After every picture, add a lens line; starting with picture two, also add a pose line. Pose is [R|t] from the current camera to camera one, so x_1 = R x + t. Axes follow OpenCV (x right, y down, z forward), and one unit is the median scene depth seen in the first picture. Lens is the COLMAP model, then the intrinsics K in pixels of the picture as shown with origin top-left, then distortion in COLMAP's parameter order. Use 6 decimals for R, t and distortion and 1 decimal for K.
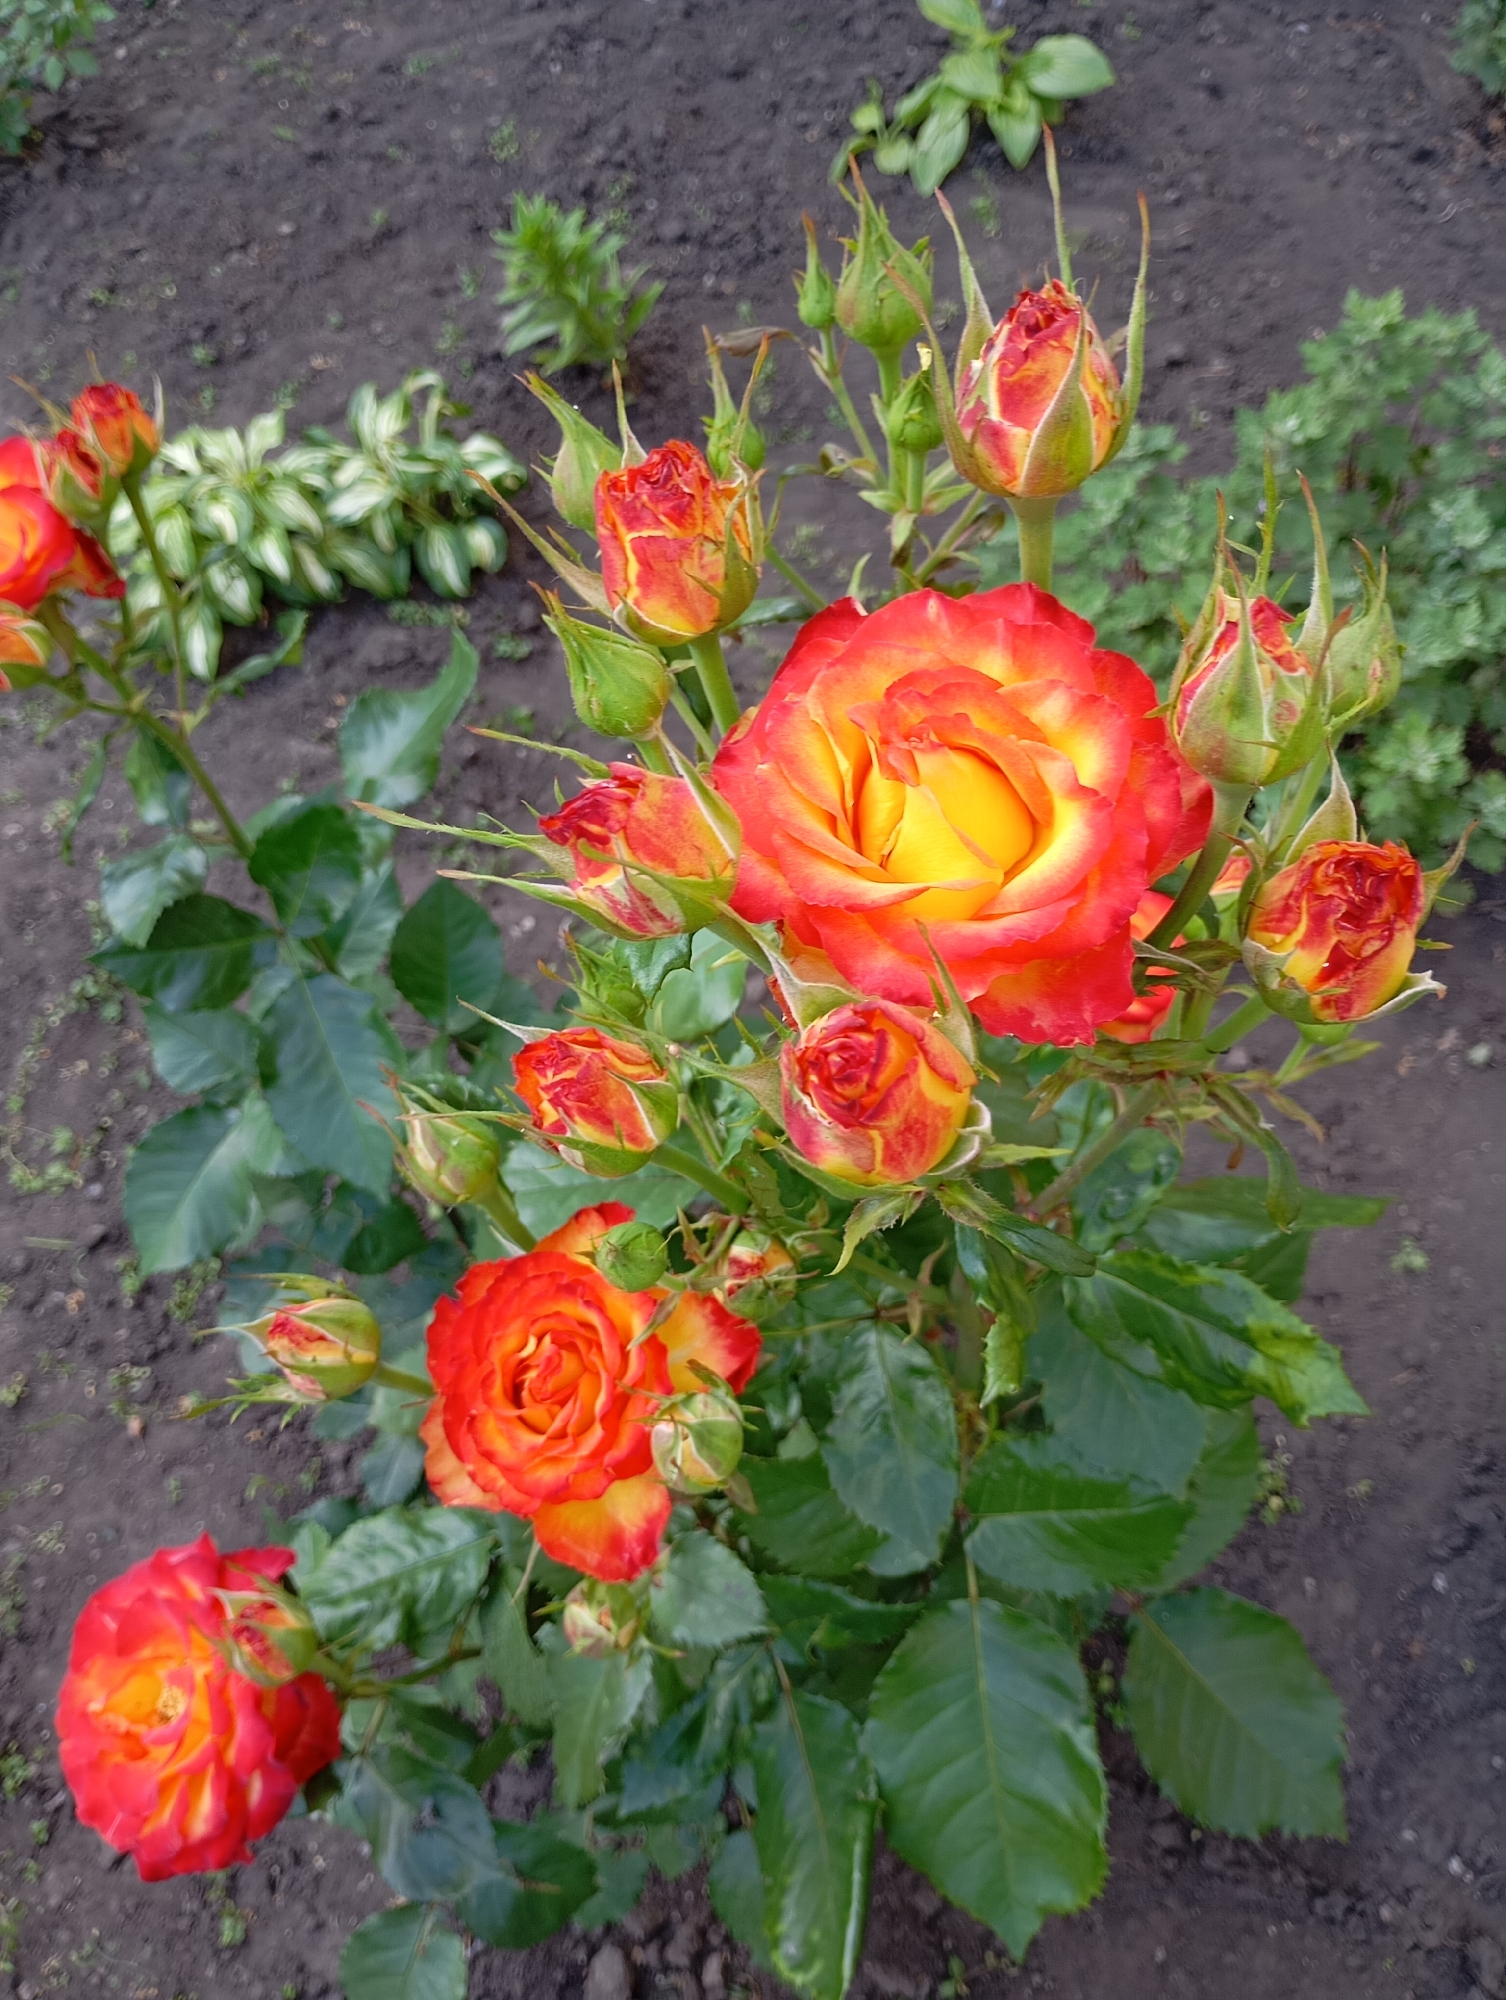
lens RADIAL K [[1650.8, 0, 752.1], [0, 1650.8, 999.3], [0, 0, 1]] dist [-0.001225, -0.005376]
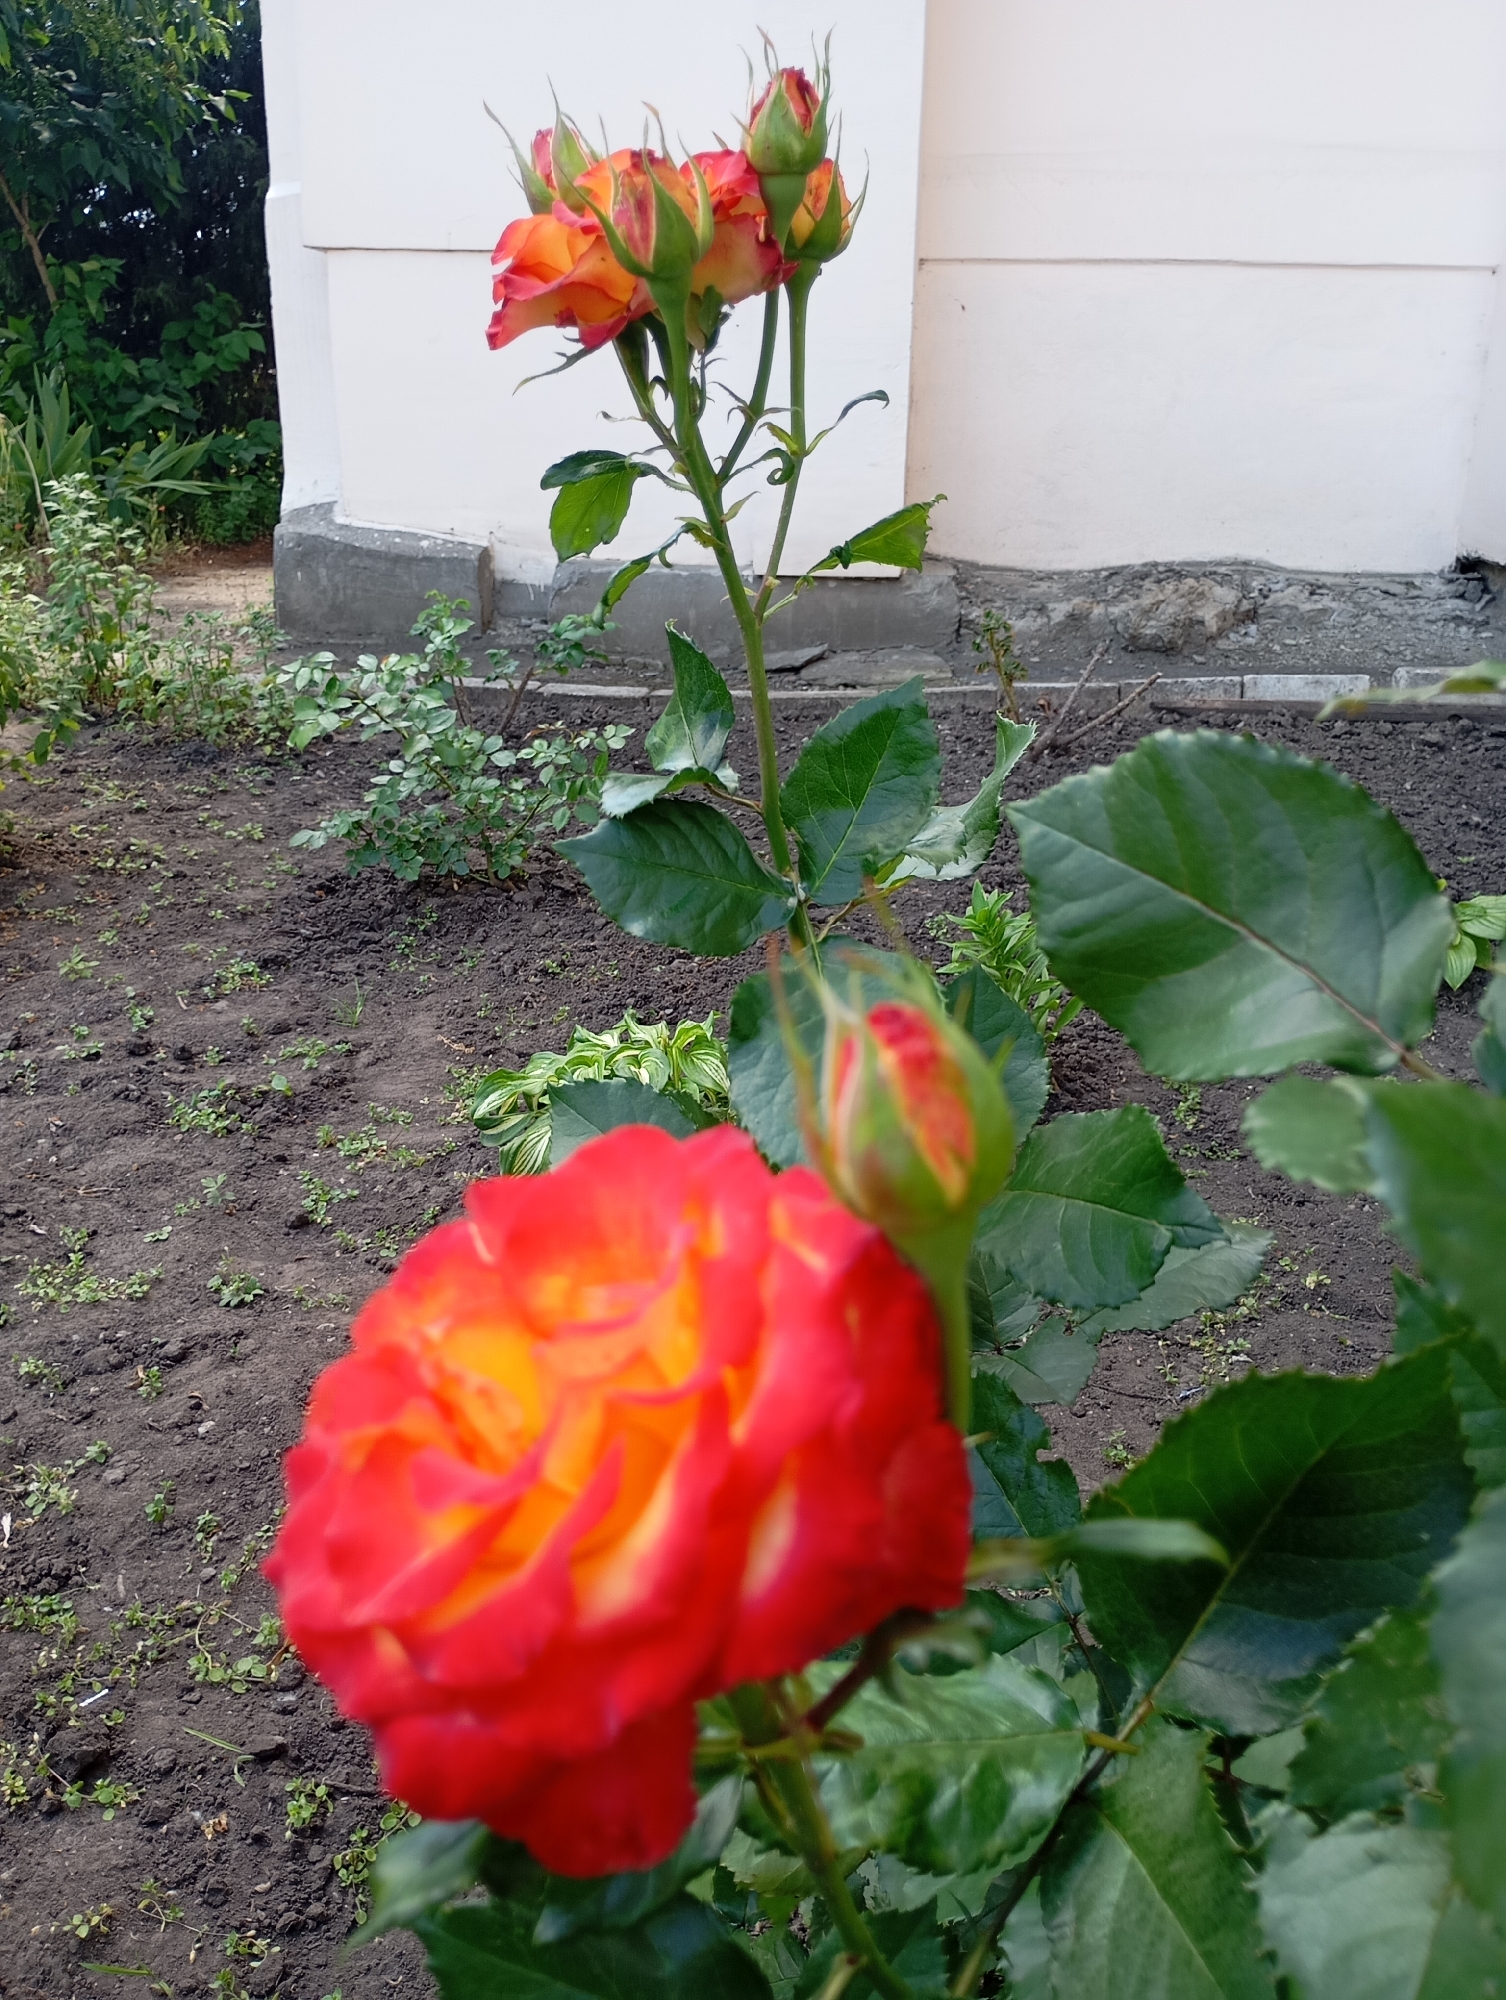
lens RADIAL K [[1650.8, 0, 753.8], [0, 1650.8, 1001.0], [0, 0, 1]] dist [-0.001225, -0.005376]
pose [[0.973102, 0.128002, -0.191542, -0.096747], [-0.214031, 0.809907, -0.546115, 0.223449], [0.085227, 0.572421, 0.815518, 0.245596]]
